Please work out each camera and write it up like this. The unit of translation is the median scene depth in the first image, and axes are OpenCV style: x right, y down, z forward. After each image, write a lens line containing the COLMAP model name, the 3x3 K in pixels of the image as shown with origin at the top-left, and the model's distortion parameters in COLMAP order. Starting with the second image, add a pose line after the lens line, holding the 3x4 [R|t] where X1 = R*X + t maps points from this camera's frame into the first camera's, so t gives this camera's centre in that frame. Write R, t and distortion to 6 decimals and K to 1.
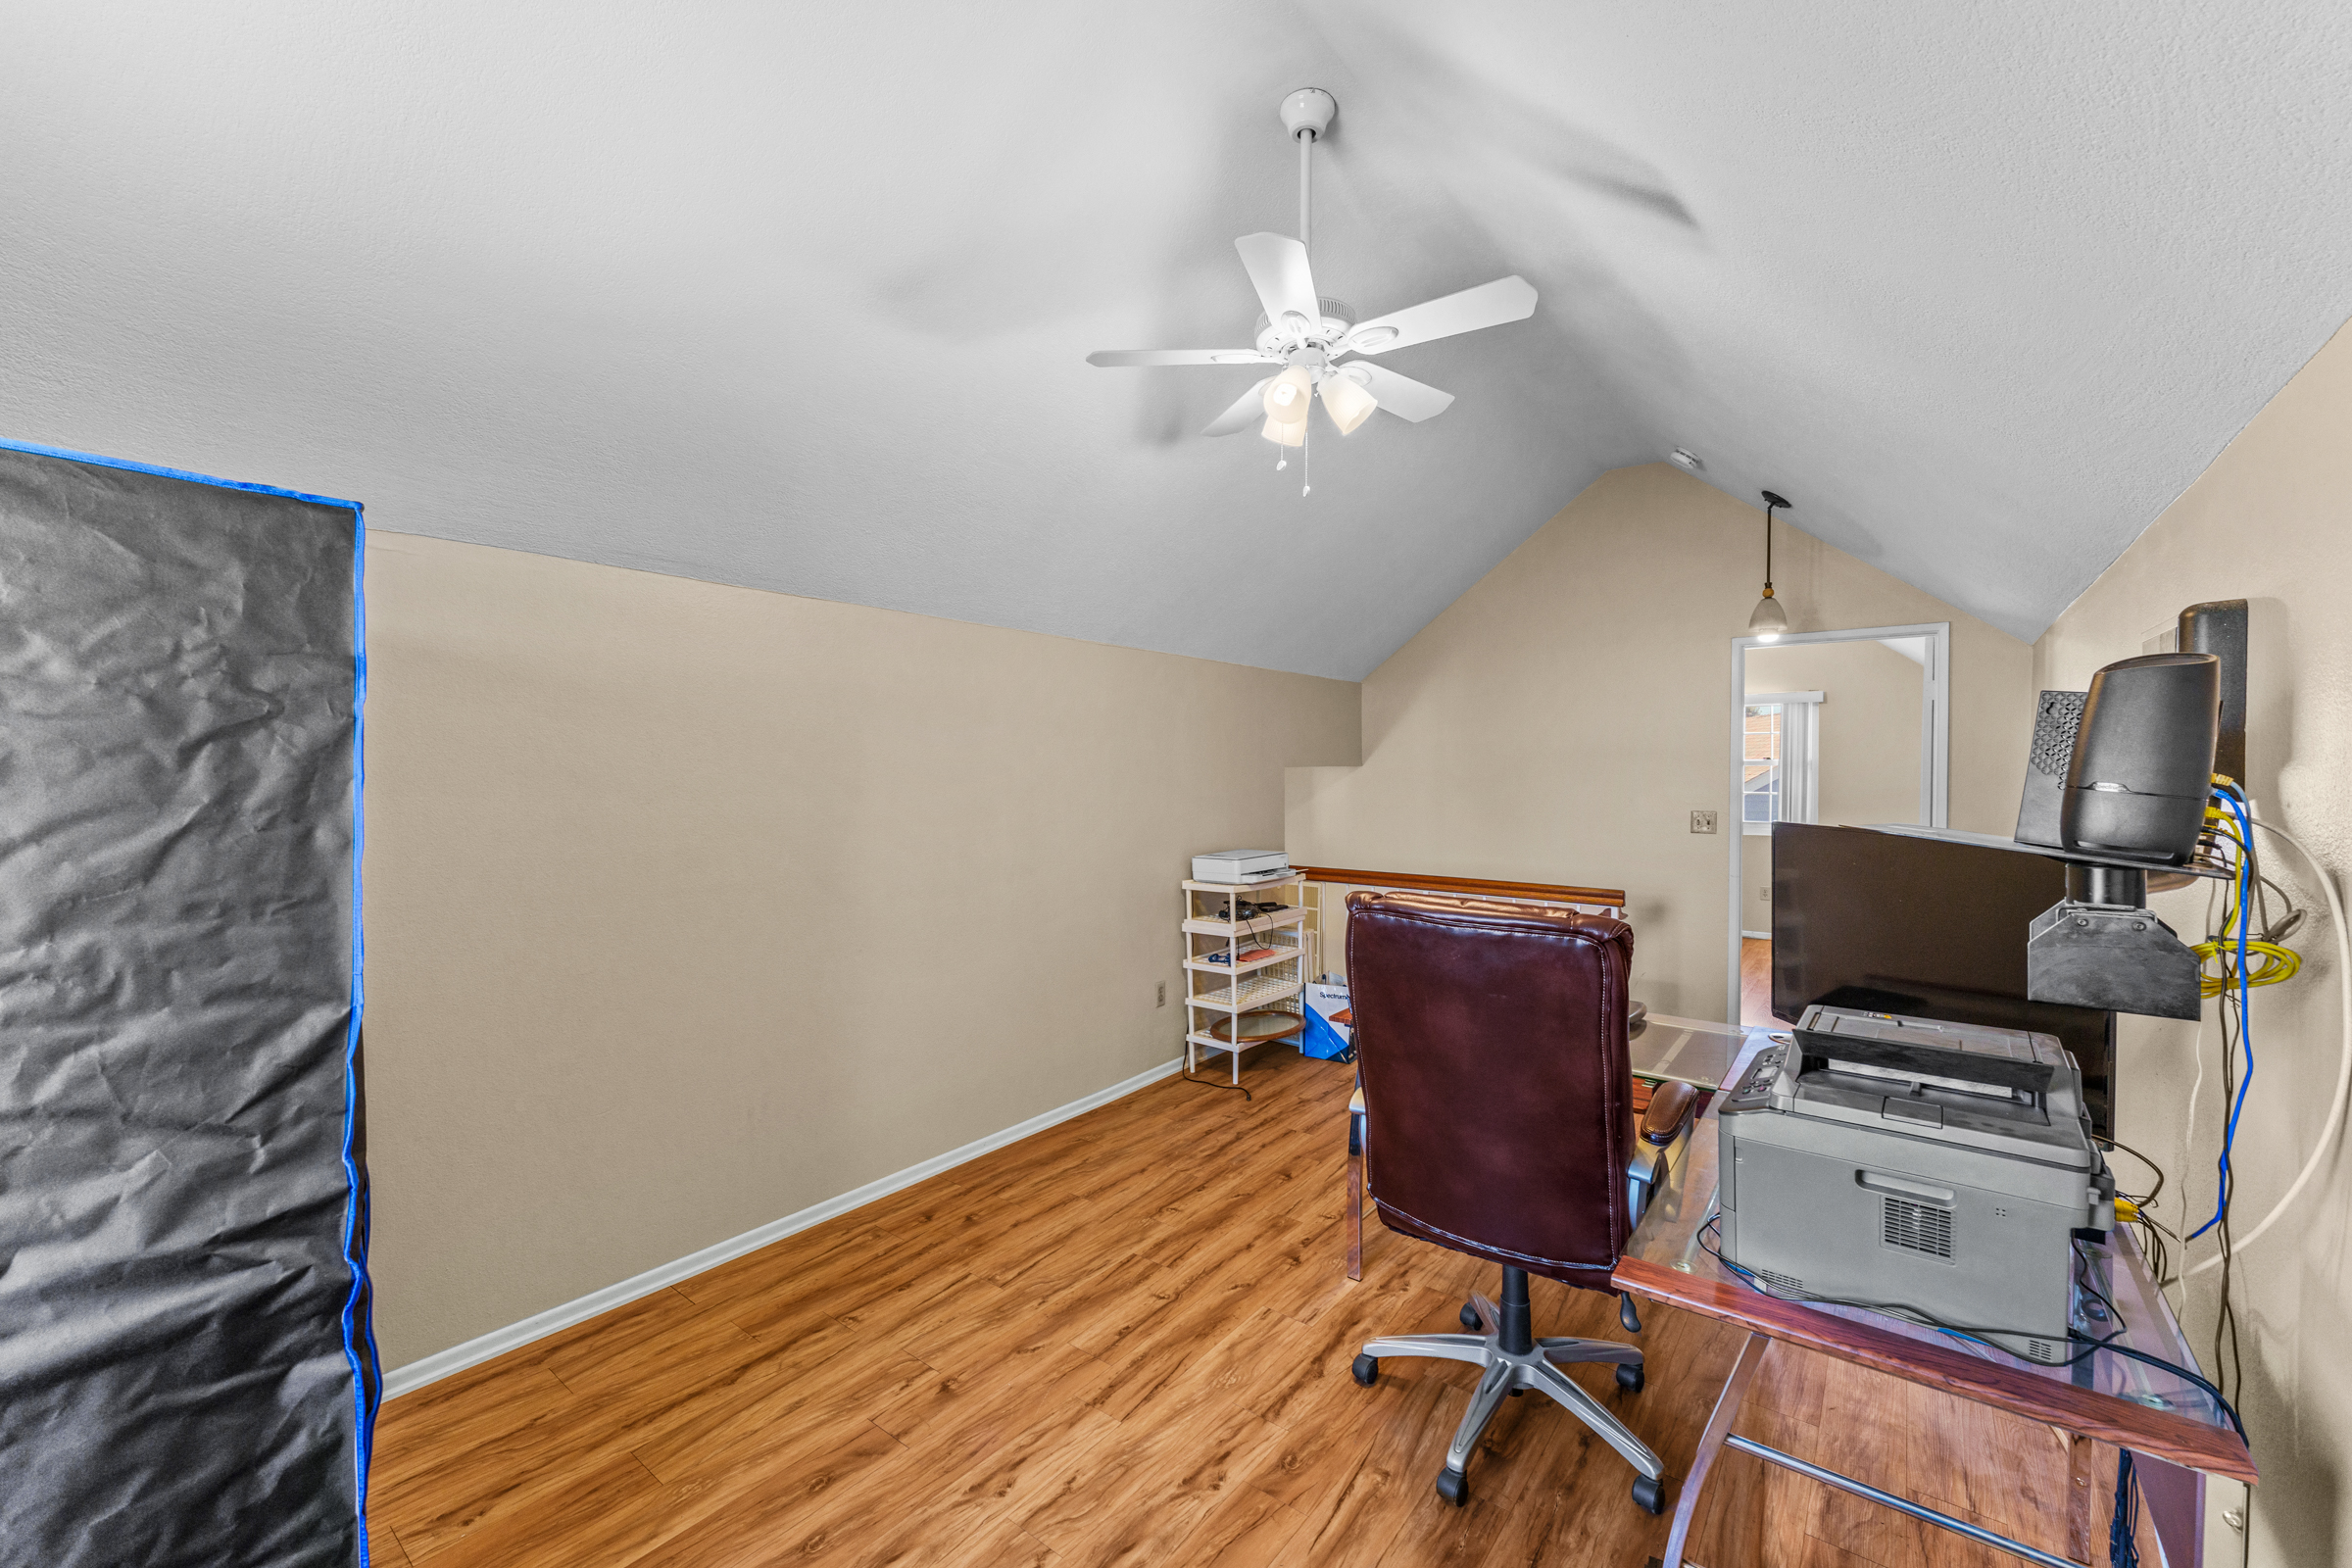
lens RADIAL K [[949.9, 0, 1168.4], [0, 949.9, 780.9], [0, 0, 1]] dist [-0.010806, -0.000300]
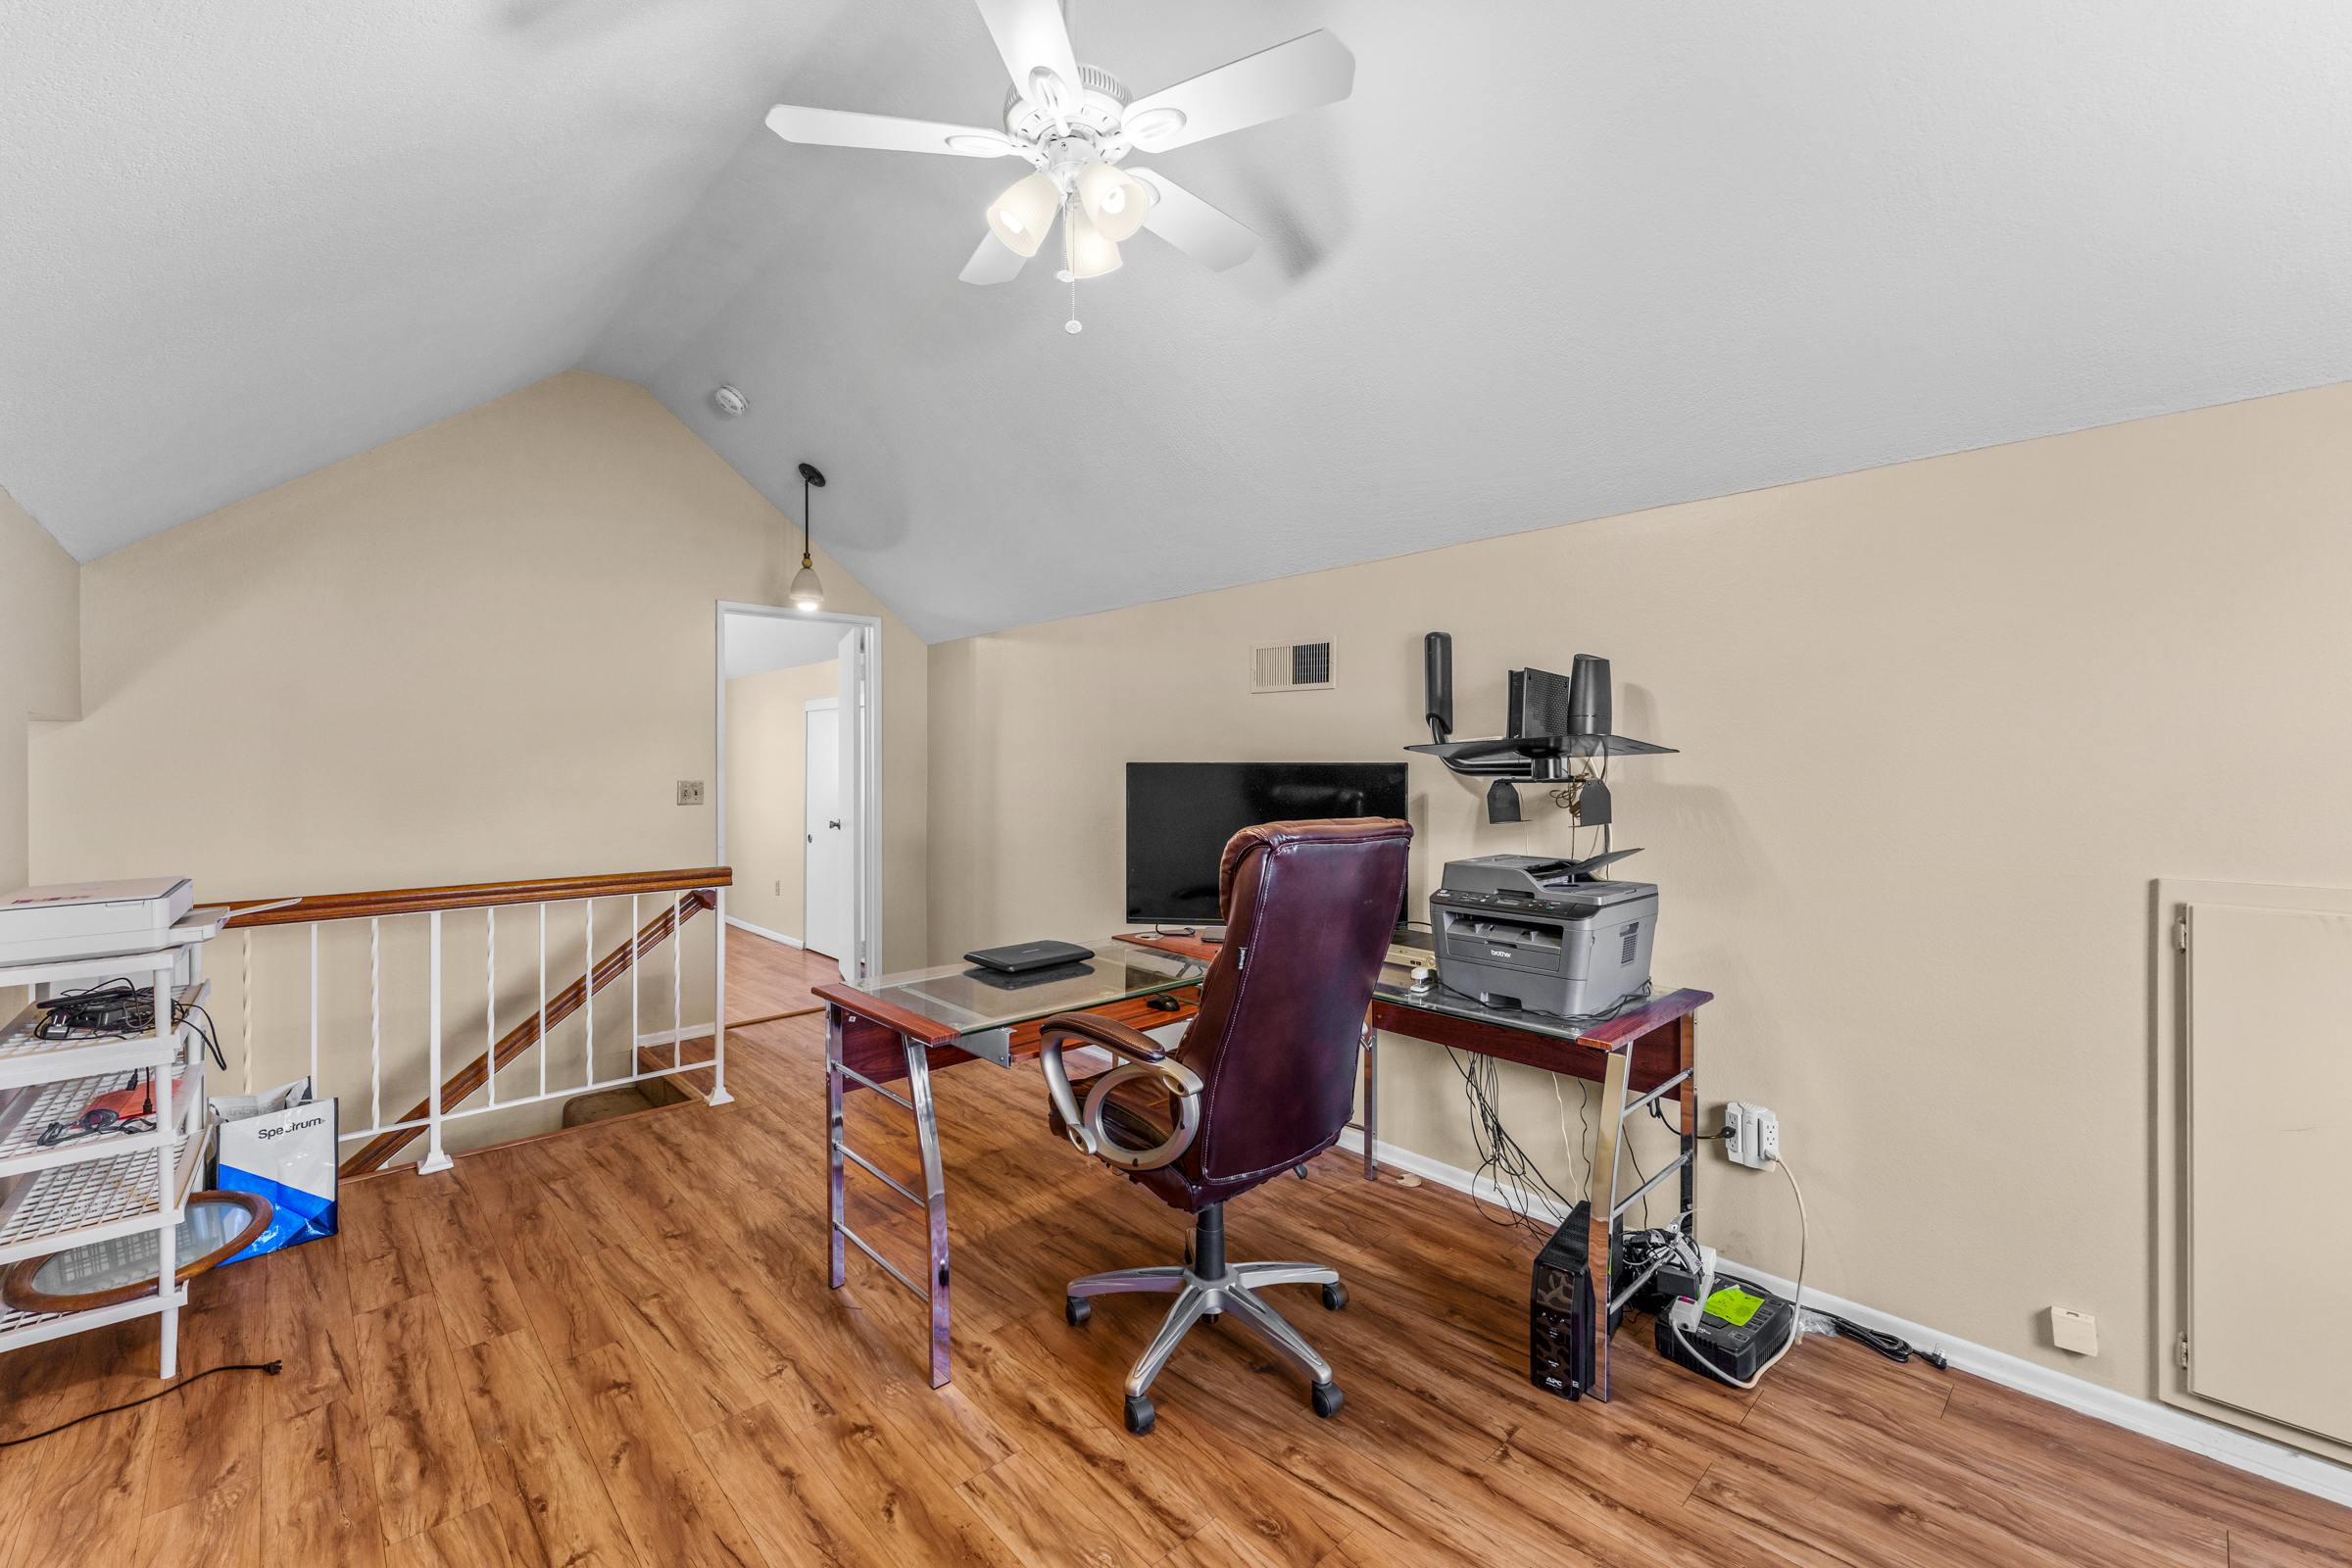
lens RADIAL K [[949.9, 0, 1167.8], [0, 949.9, 763.6], [0, 0, 1]] dist [-0.010806, -0.000300]
pose [[0.148285, -0.009914, 0.988895, -0.519446], [0.017902, 0.999813, 0.007339, 0.029922], [-0.988783, 0.016615, 0.148435, 0.707586]]
